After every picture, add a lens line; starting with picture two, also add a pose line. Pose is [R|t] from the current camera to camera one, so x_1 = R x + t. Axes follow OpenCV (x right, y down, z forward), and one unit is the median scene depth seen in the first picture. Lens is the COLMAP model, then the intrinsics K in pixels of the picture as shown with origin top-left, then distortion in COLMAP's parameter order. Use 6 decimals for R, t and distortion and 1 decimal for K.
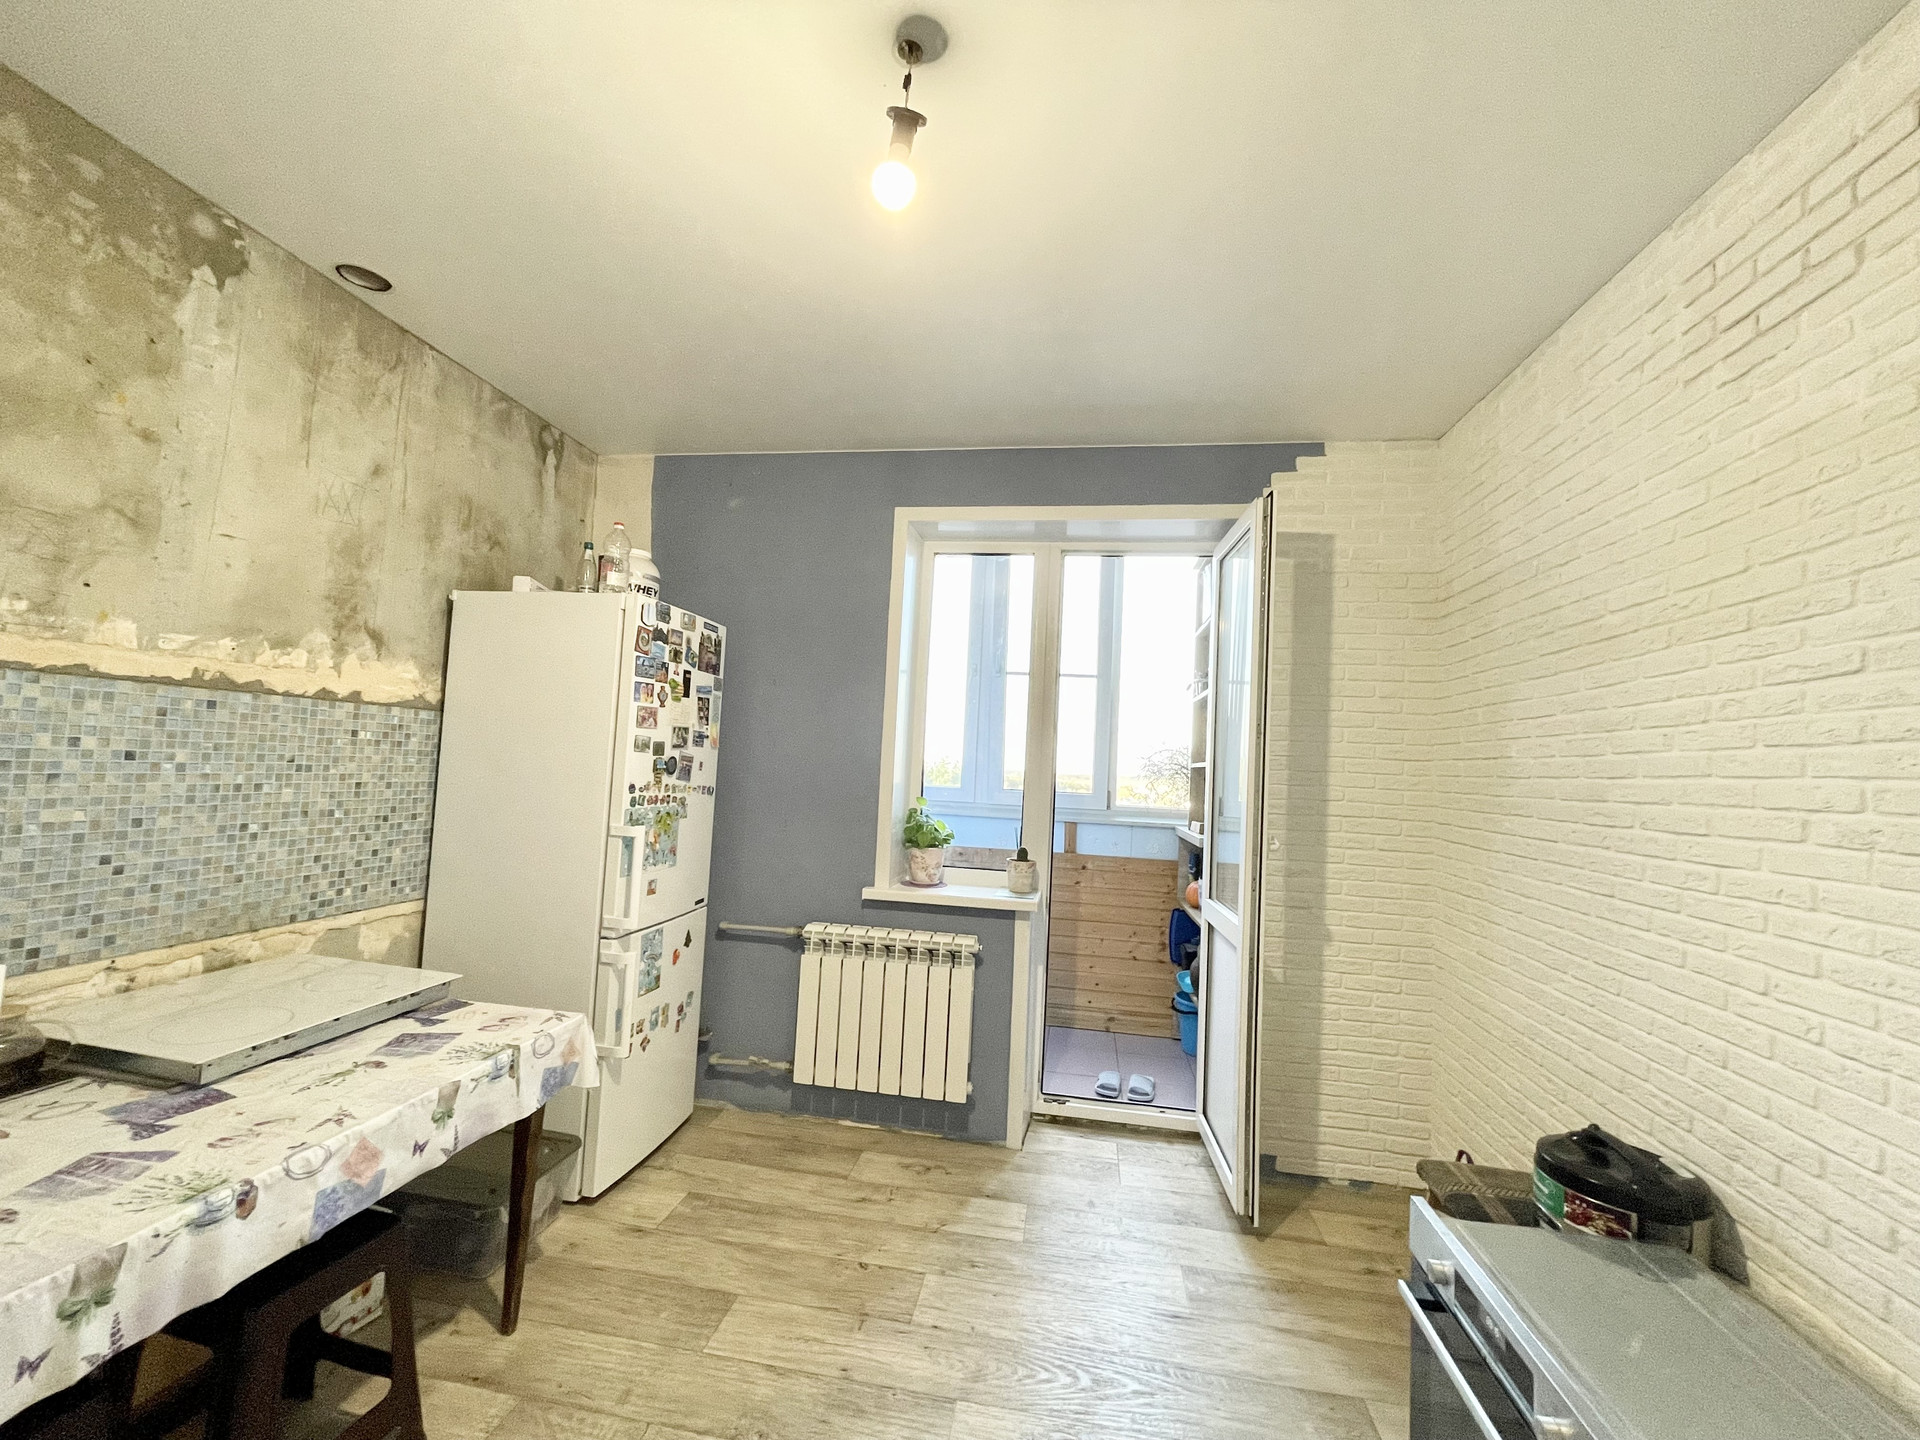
lens RADIAL K [[773.9, 0, 958.0], [0, 773.9, 718.5], [0, 0, 1]] dist [-0.001448, -0.000616]
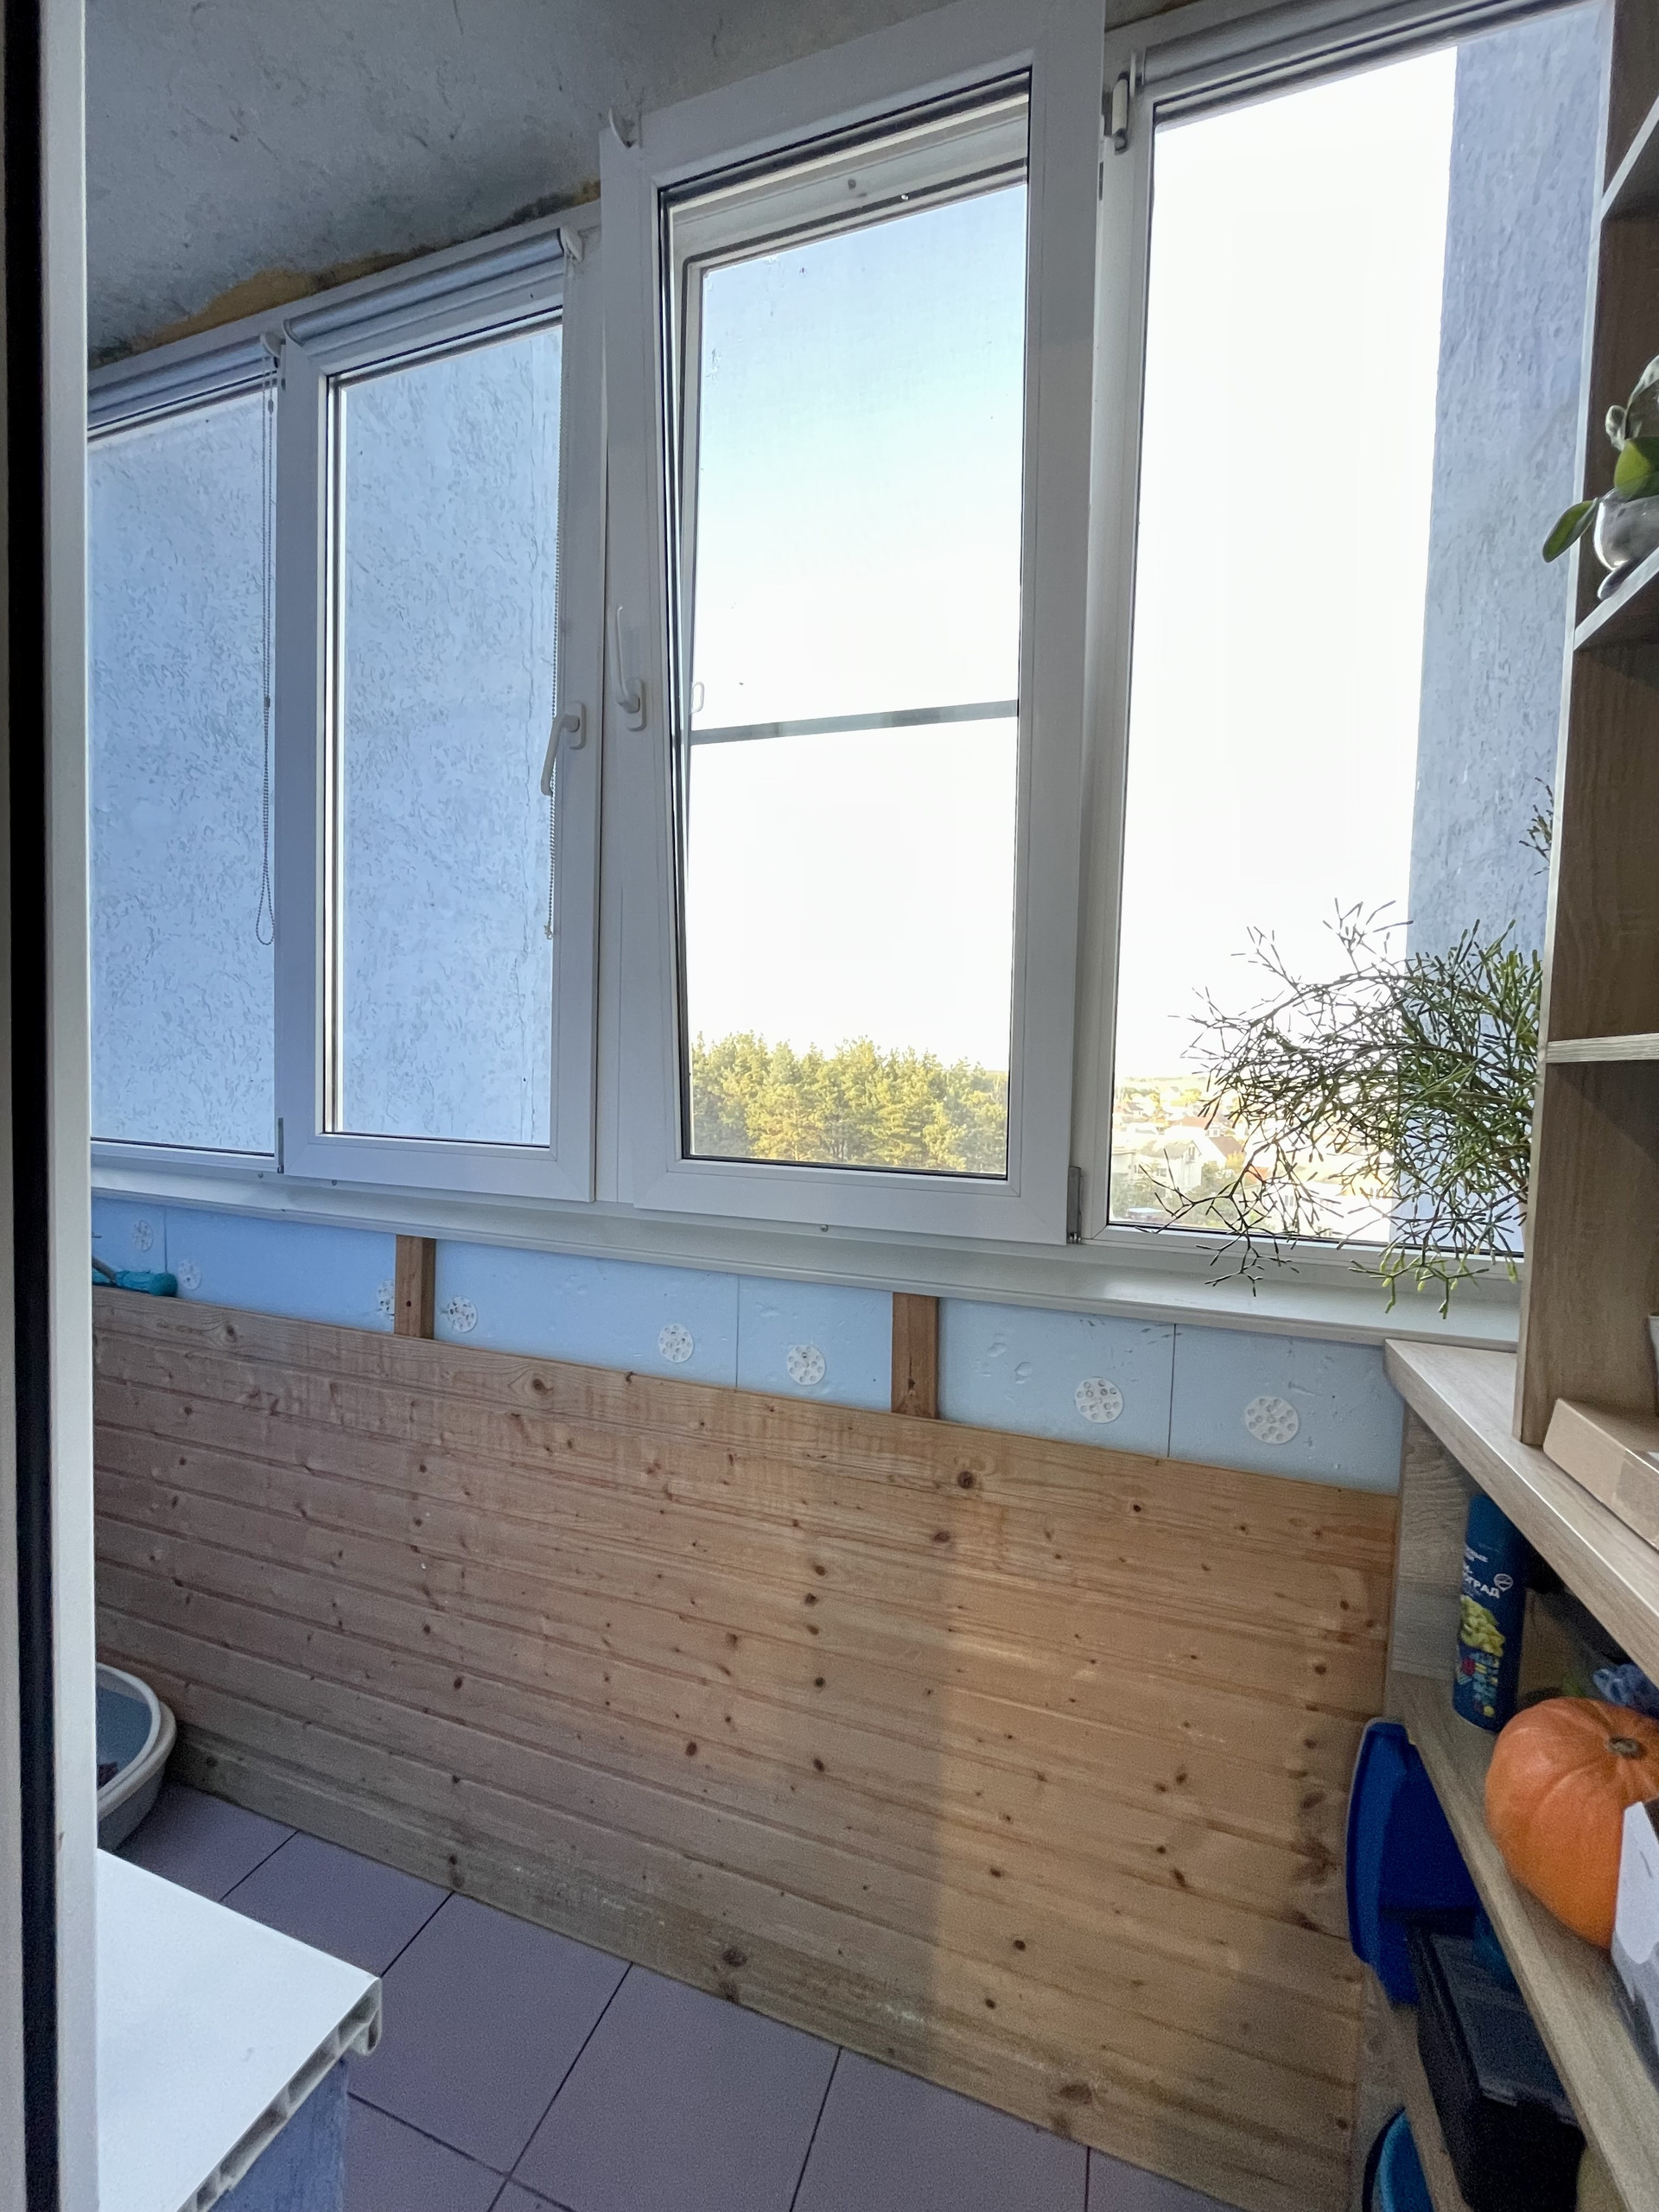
lens RADIAL K [[891.6, 0, 829.5], [0, 891.6, 1106.0], [0, 0, 1]] dist [-0.001448, -0.000616]
pose [[0.985710, -0.011180, -0.168082, 0.170870], [0.028162, 0.994689, 0.098995, 0.047092], [0.166083, -0.102314, 0.980790, 0.739304]]
